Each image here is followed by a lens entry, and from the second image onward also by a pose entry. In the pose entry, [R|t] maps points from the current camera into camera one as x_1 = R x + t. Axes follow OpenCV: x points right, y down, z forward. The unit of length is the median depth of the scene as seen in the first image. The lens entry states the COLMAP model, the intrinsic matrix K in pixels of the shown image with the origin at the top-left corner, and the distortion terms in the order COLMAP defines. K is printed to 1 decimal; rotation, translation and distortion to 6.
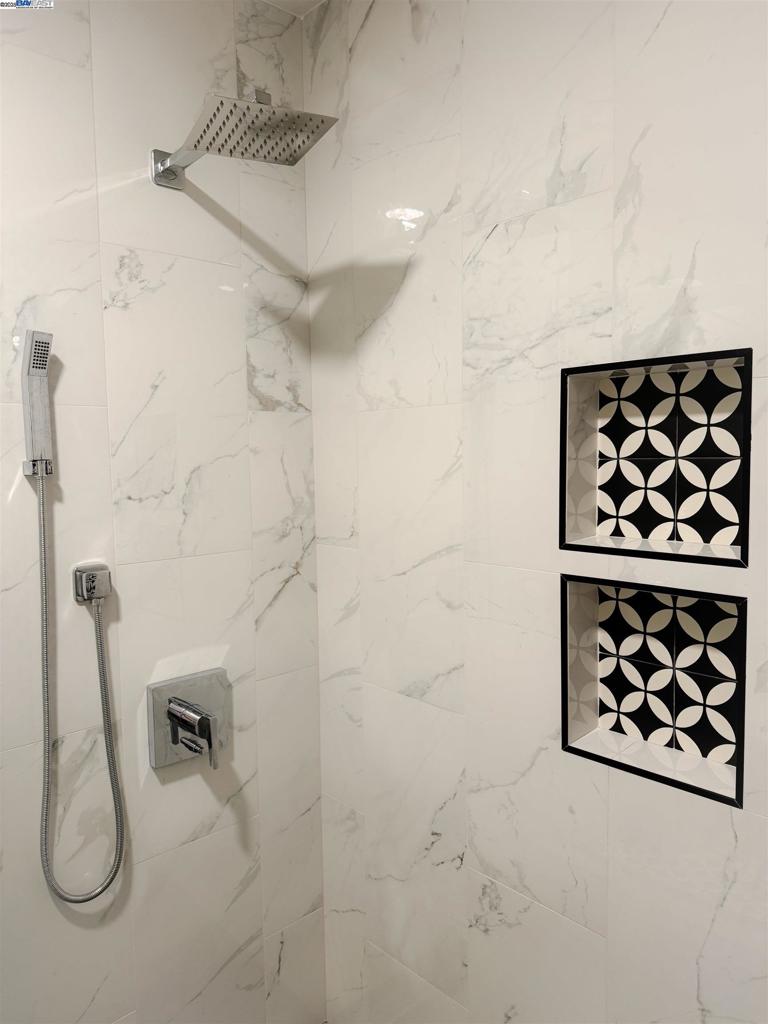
lens RADIAL K [[718.0, 0, 381.1], [0, 718.0, 512.0], [0, 0, 1]] dist [0.121509, -0.218437]
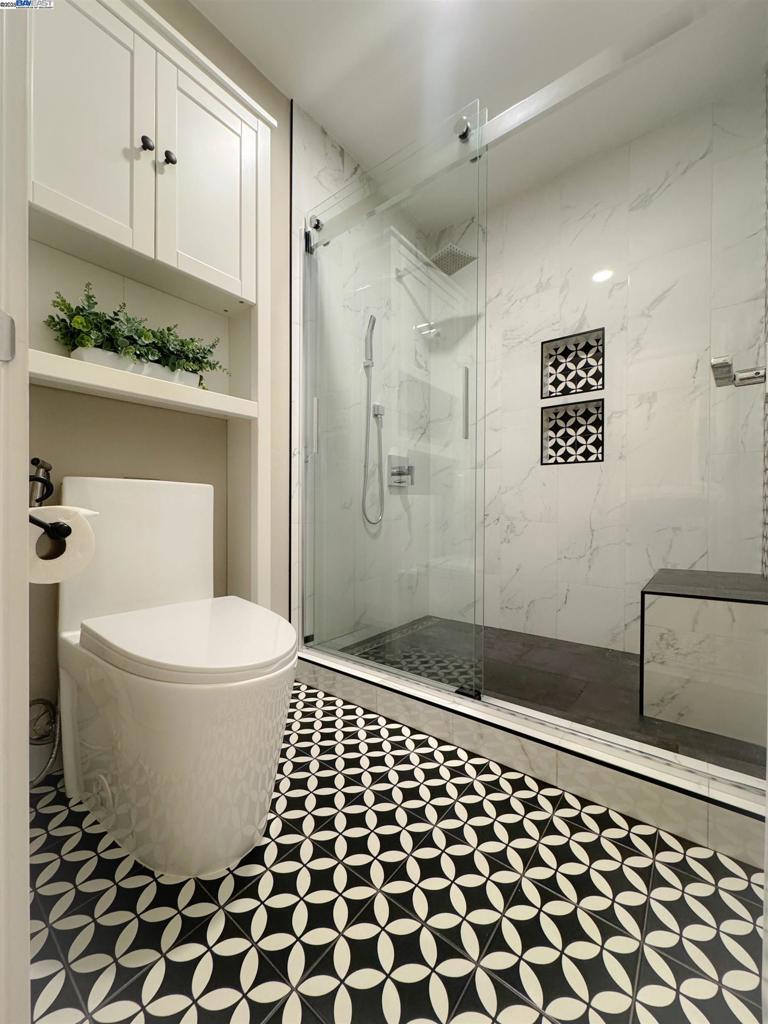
lens RADIAL K [[407.0, 0, 384.0], [0, 407.0, 512.0], [0, 0, 1]] dist [-0.003281, -0.000203]
pose [[0.986874, 0.023602, 0.159757, -0.649345], [-0.011235, 0.996900, -0.077873, 0.643151], [-0.161099, 0.075056, 0.984080, -0.542574]]
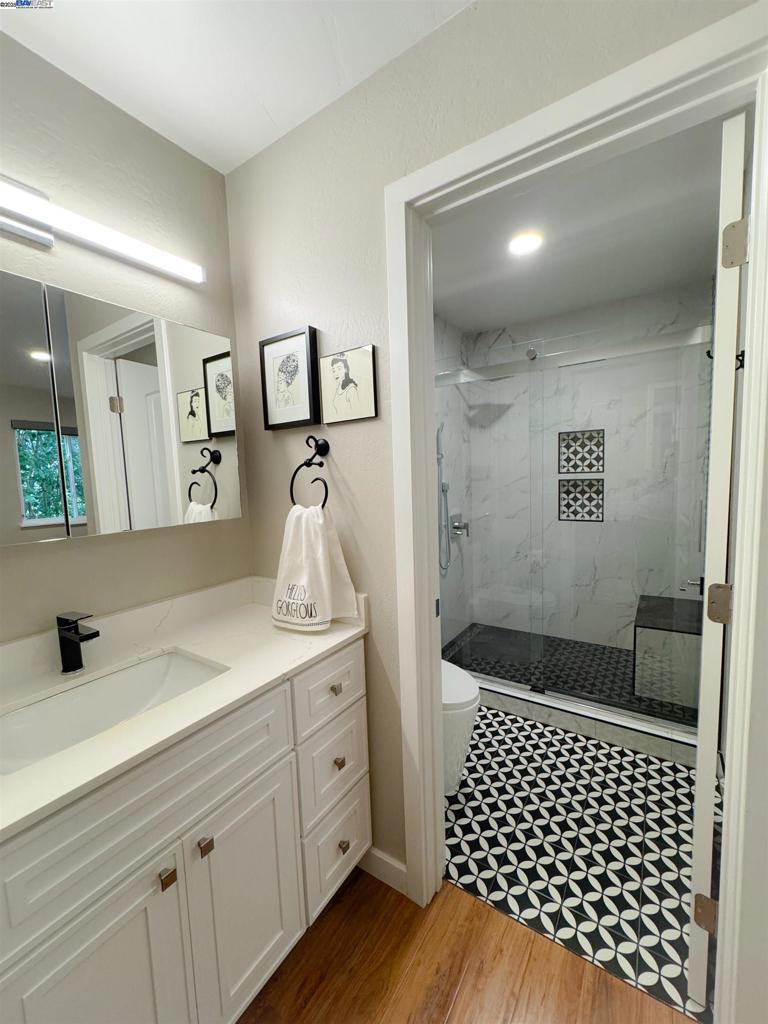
lens RADIAL K [[408.9, 0, 384.0], [0, 408.9, 512.0], [0, 0, 1]] dist [-0.000470, 0.000042]
pose [[0.972616, -0.035428, 0.229704, -1.280804], [0.034949, 0.999370, 0.006156, 0.218063], [-0.229777, 0.002040, 0.973241, -1.096525]]
